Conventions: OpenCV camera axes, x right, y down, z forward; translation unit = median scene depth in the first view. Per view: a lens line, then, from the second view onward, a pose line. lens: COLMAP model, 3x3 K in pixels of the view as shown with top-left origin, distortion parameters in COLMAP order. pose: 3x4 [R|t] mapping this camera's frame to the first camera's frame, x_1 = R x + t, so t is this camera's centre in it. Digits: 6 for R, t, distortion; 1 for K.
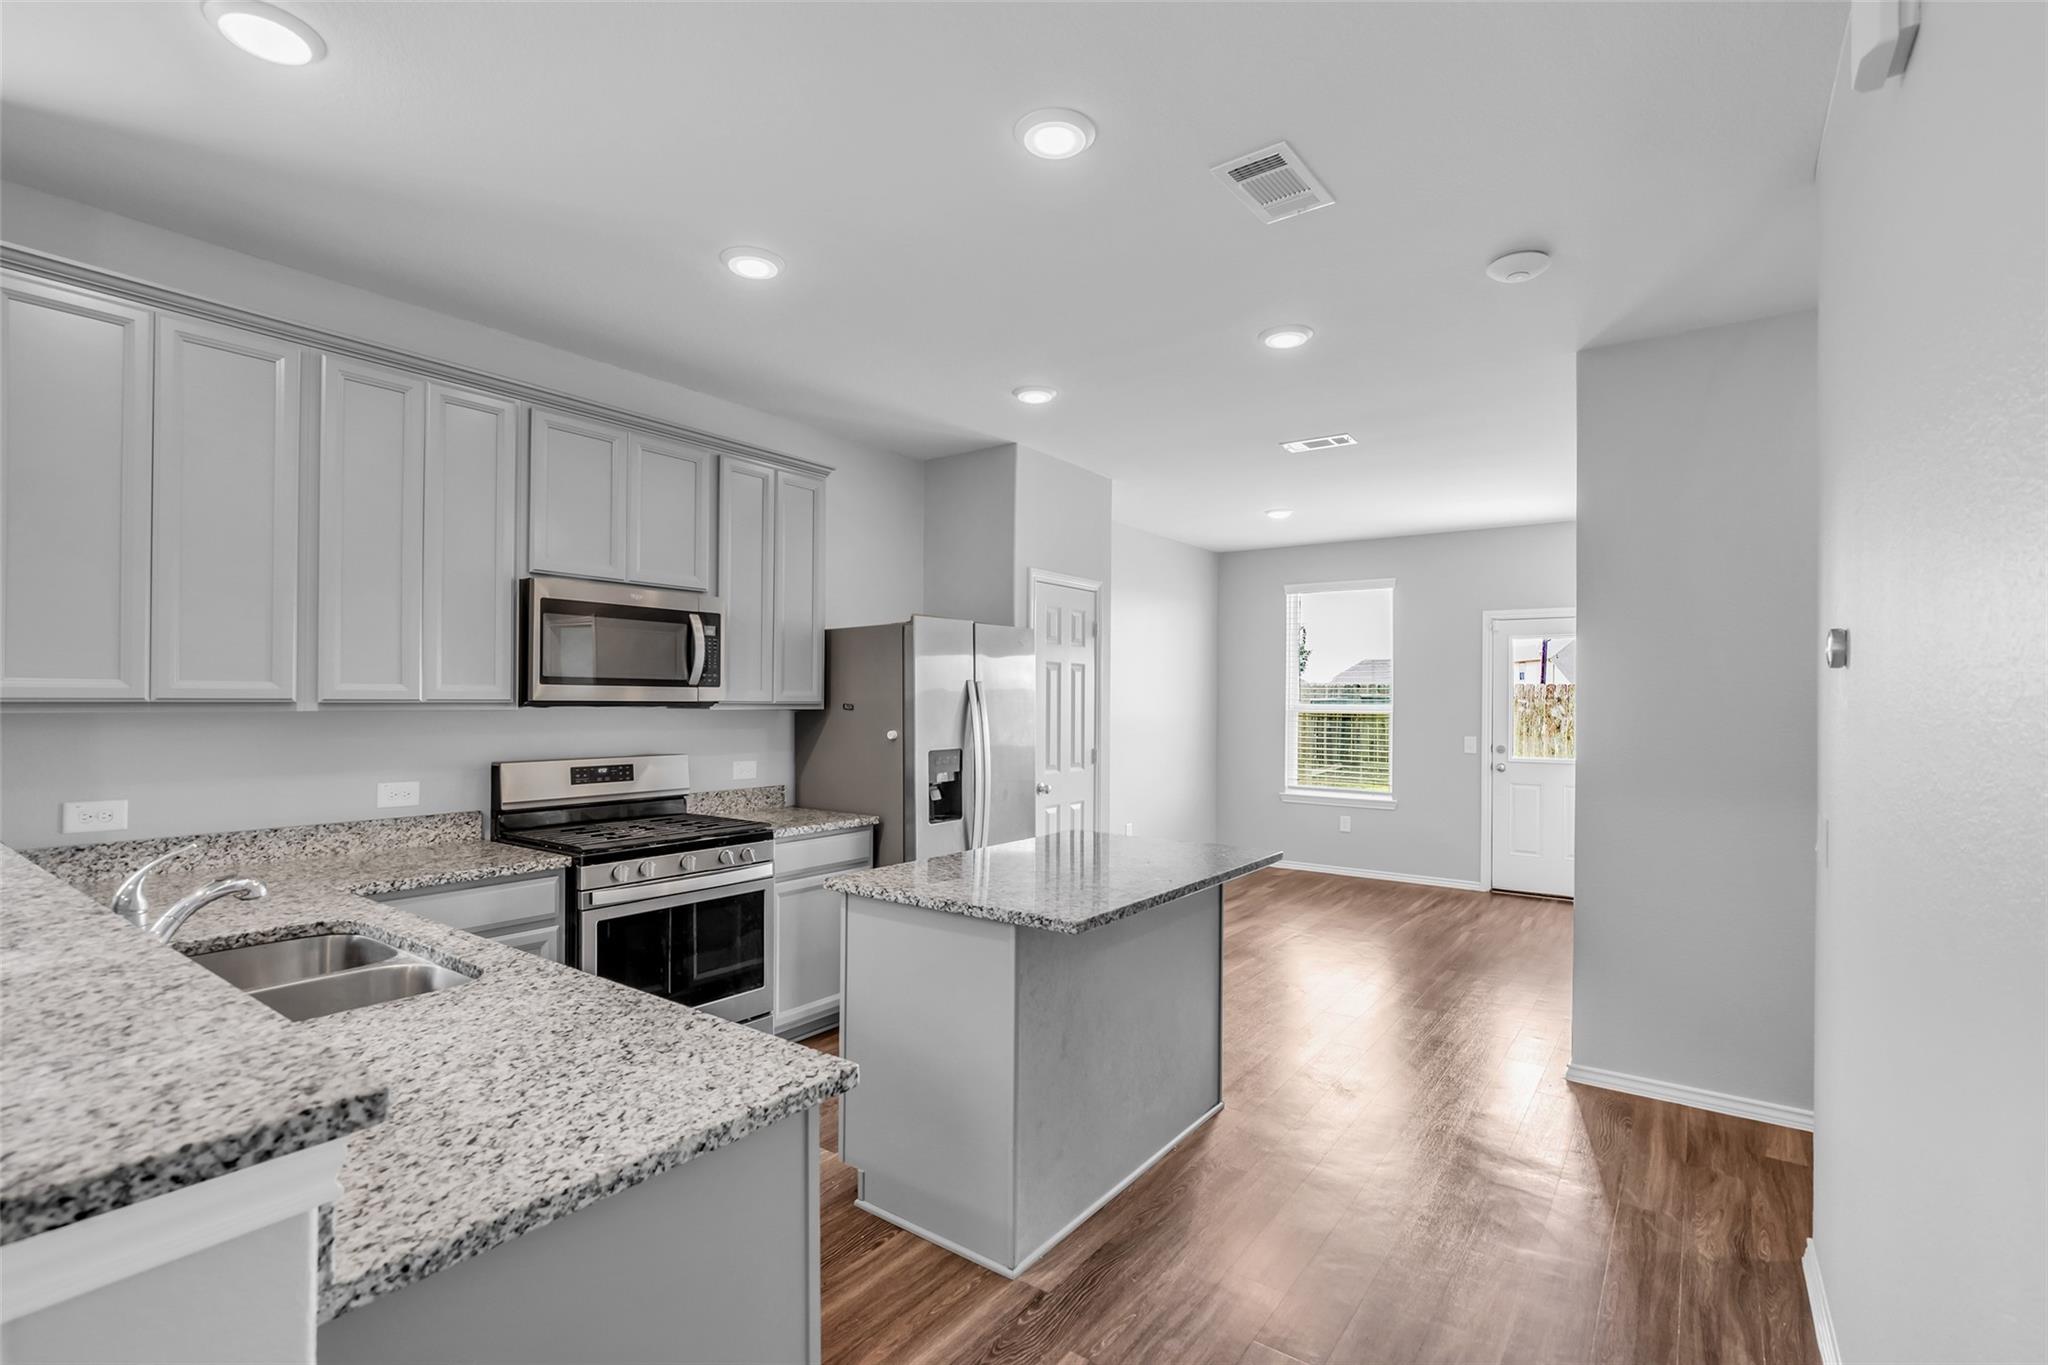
lens RADIAL K [[939.1, 0, 1017.4], [0, 939.1, 701.2], [0, 0, 1]] dist [-0.012978, -0.000311]
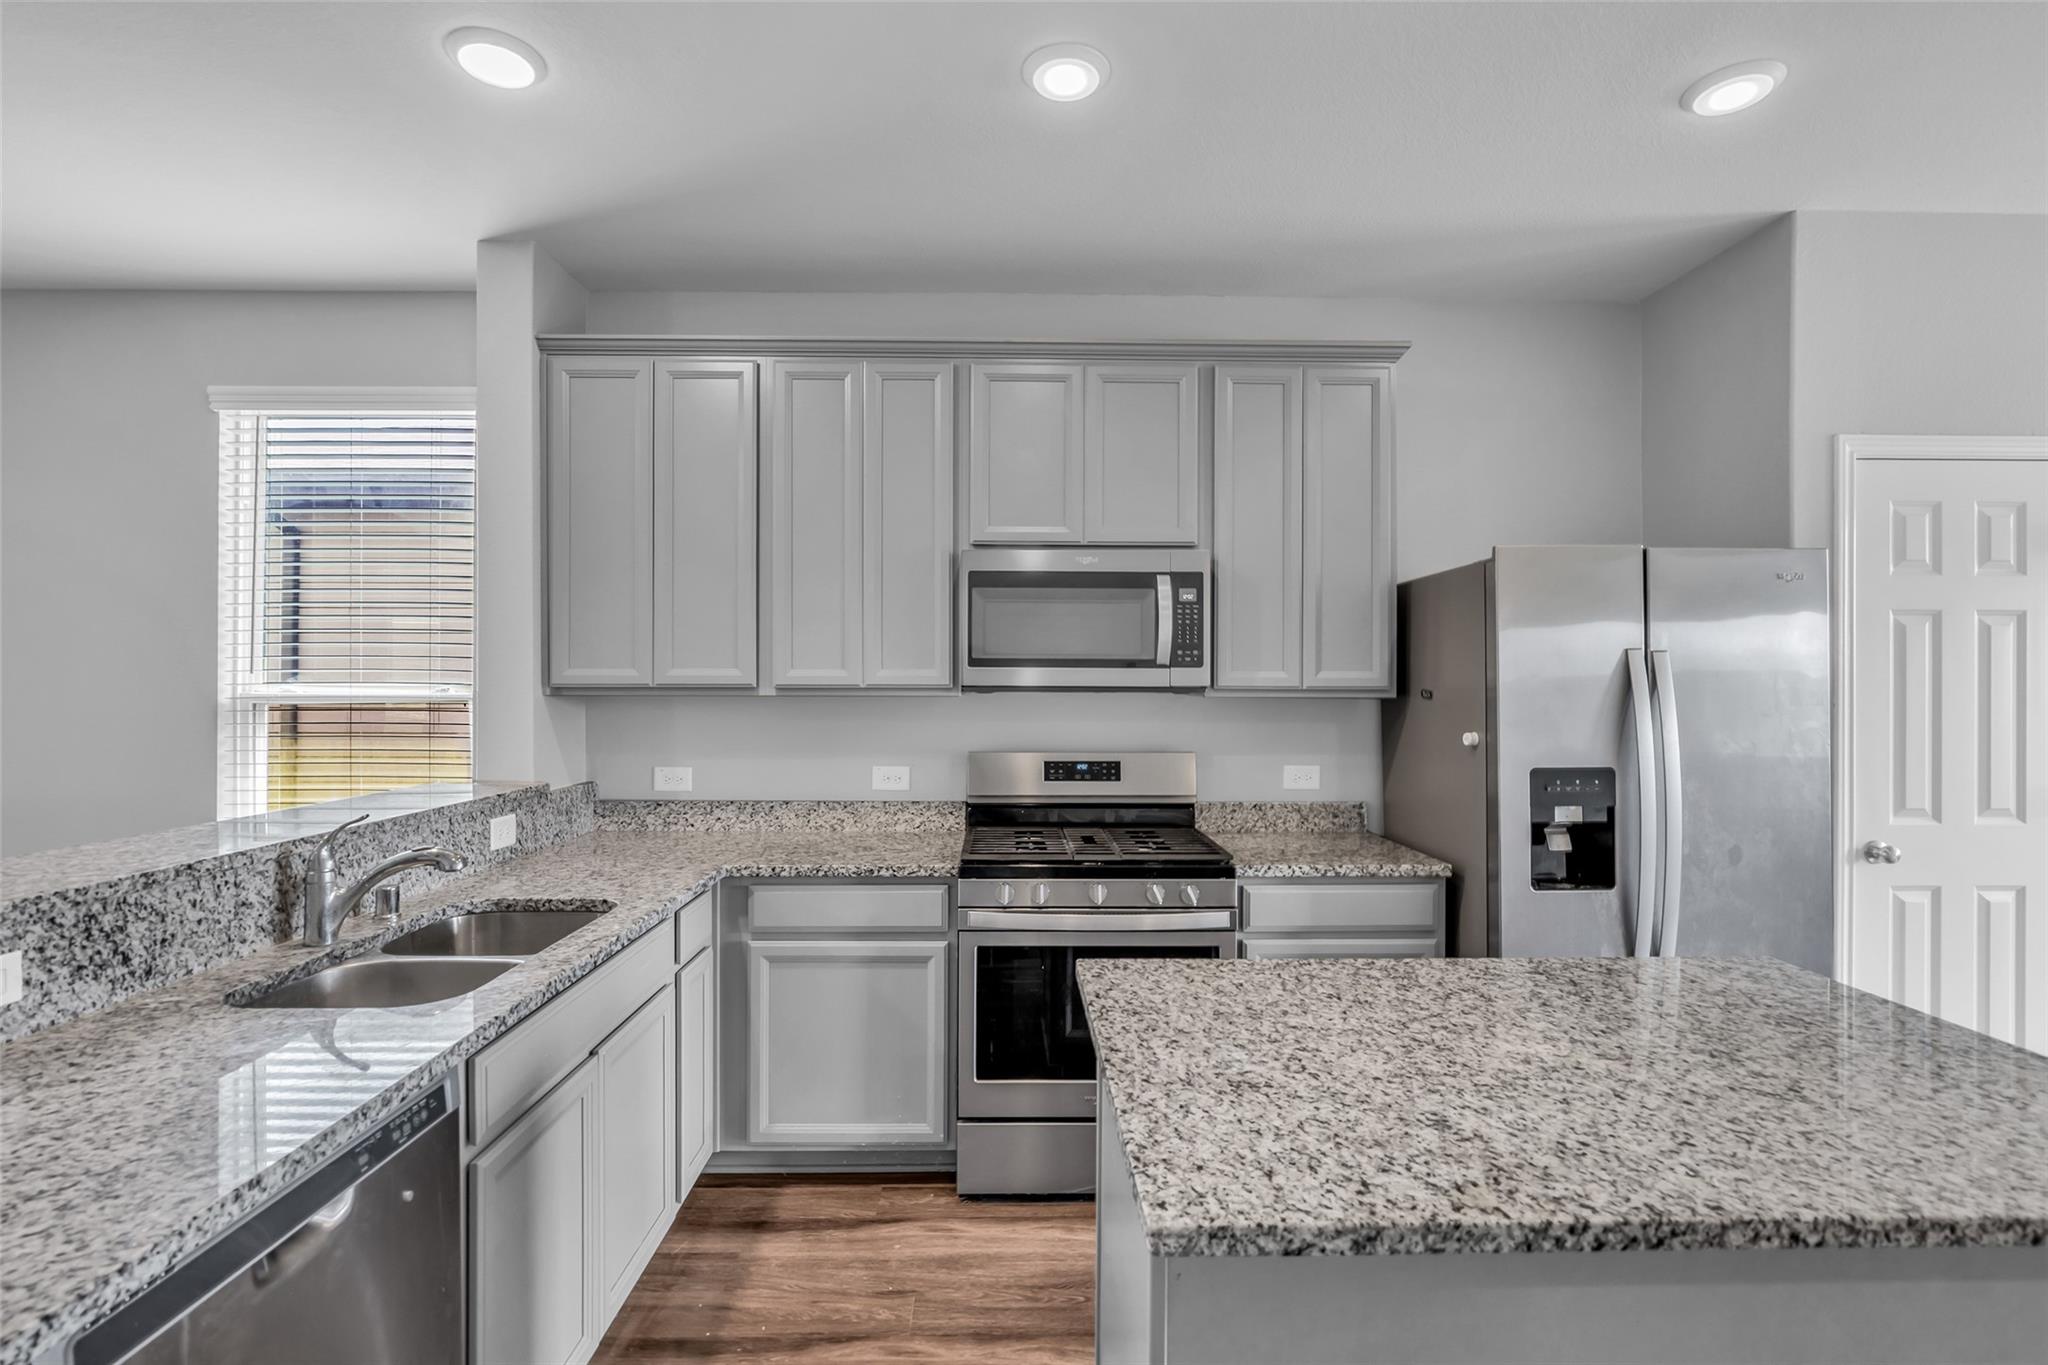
lens RADIAL K [[948.0, 0, 1013.3], [0, 948.0, 672.7], [0, 0, 1]] dist [-0.010450, 0.000485]
pose [[0.605929, -0.014038, -0.795395, 0.201153], [0.000888, 0.999856, -0.016970, 0.002337], [0.795518, 0.009577, 0.605854, 0.401644]]
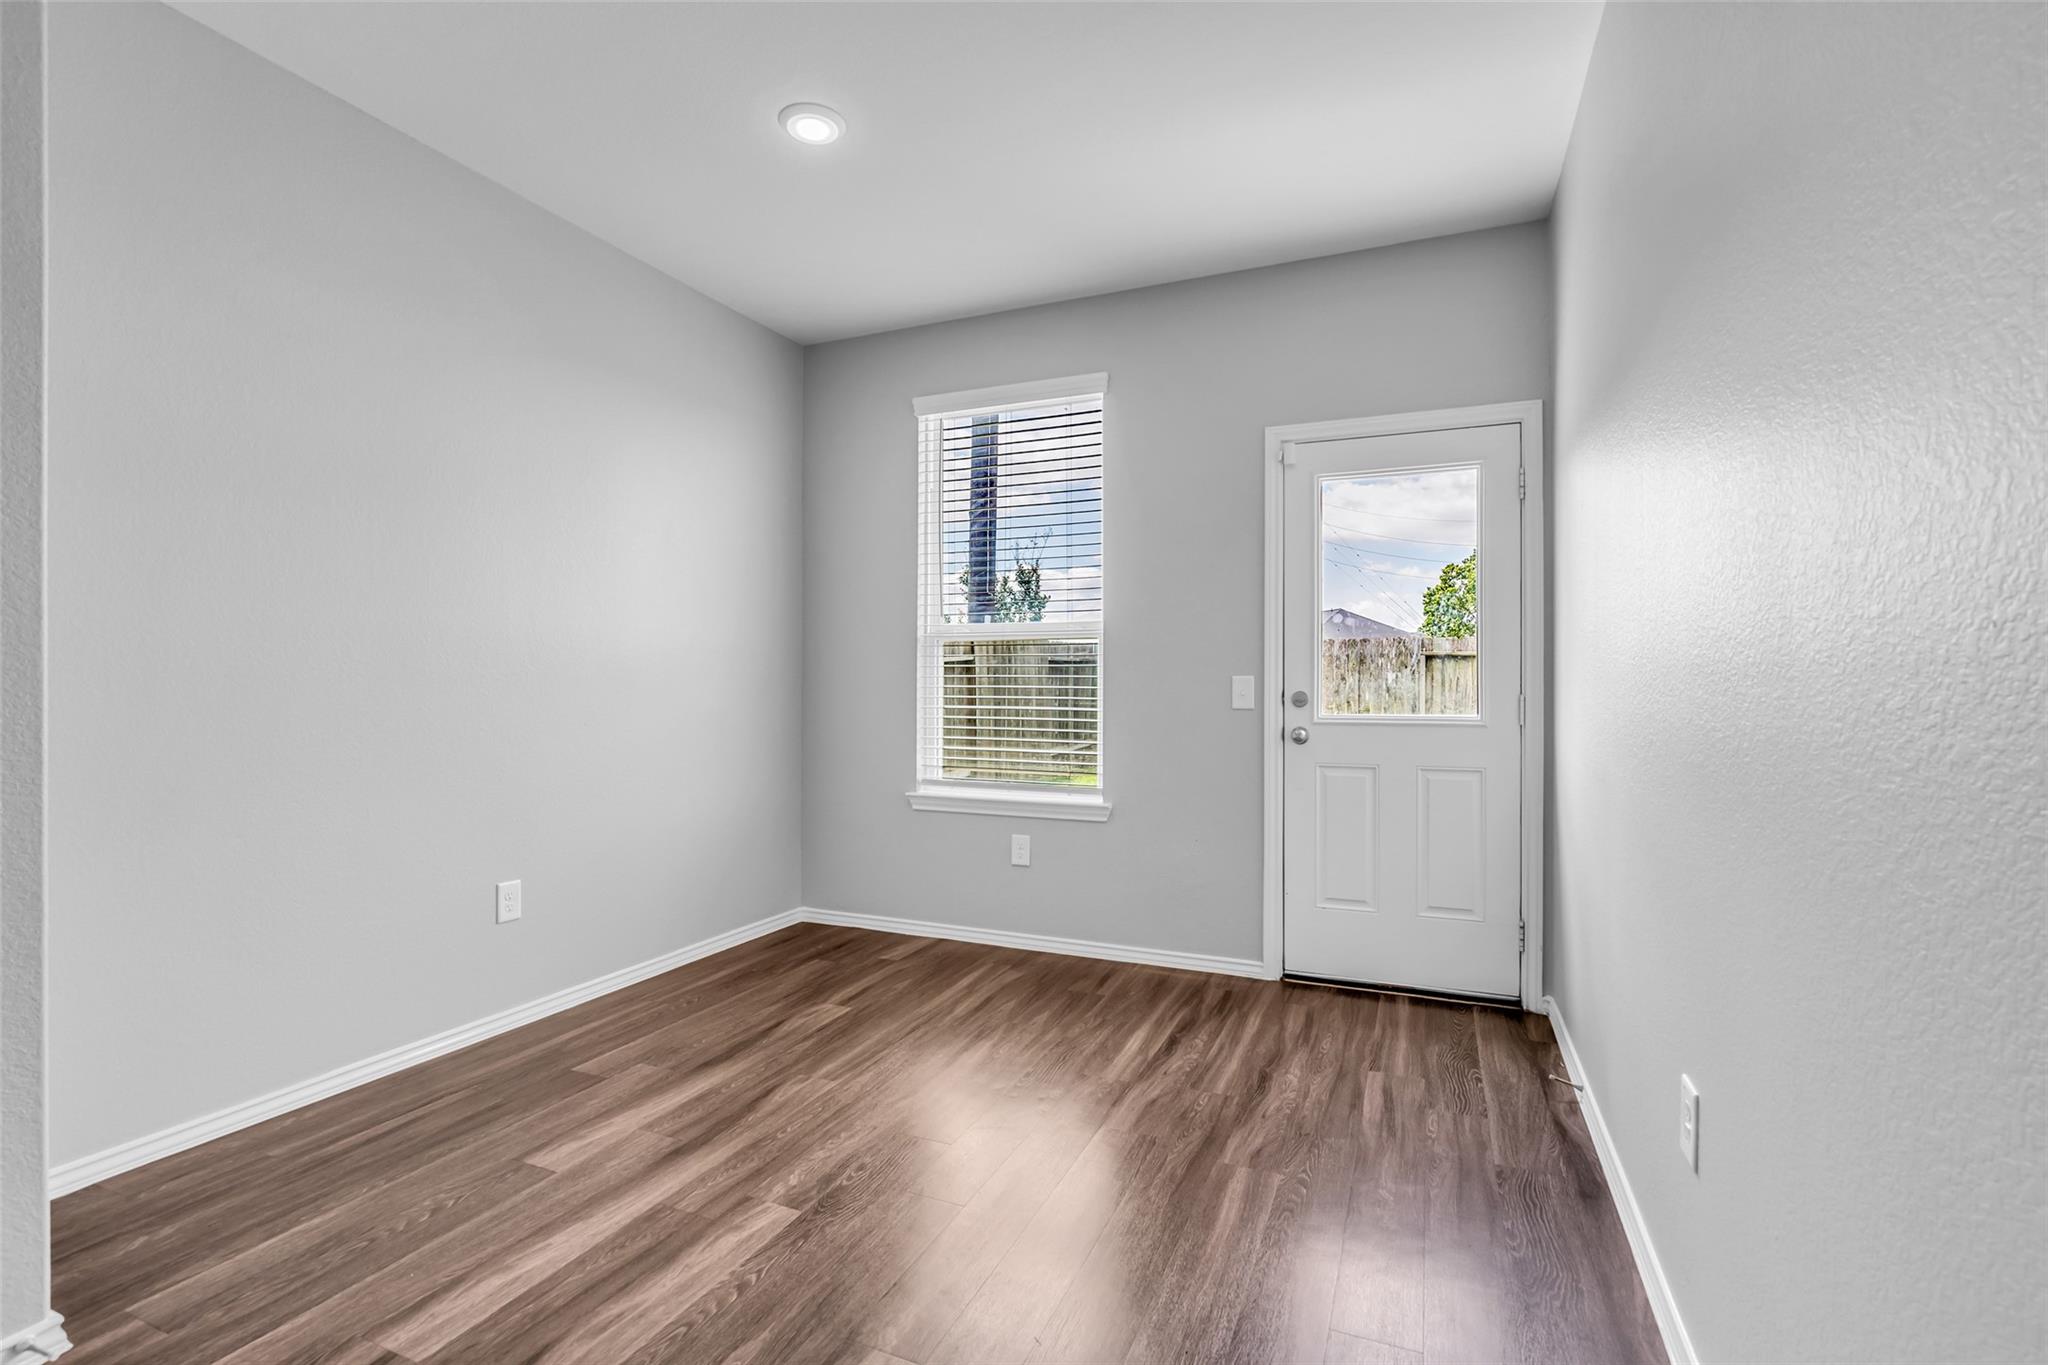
lens RADIAL K [[941.1, 0, 1016.4], [0, 941.1, 683.0], [0, 0, 1]] dist [-0.015119, -0.000680]
pose [[0.976035, -0.004623, 0.217563, 0.480359], [0.004858, 0.999988, -0.000548, 0.078743], [-0.217558, 0.001592, 0.976046, 1.006156]]
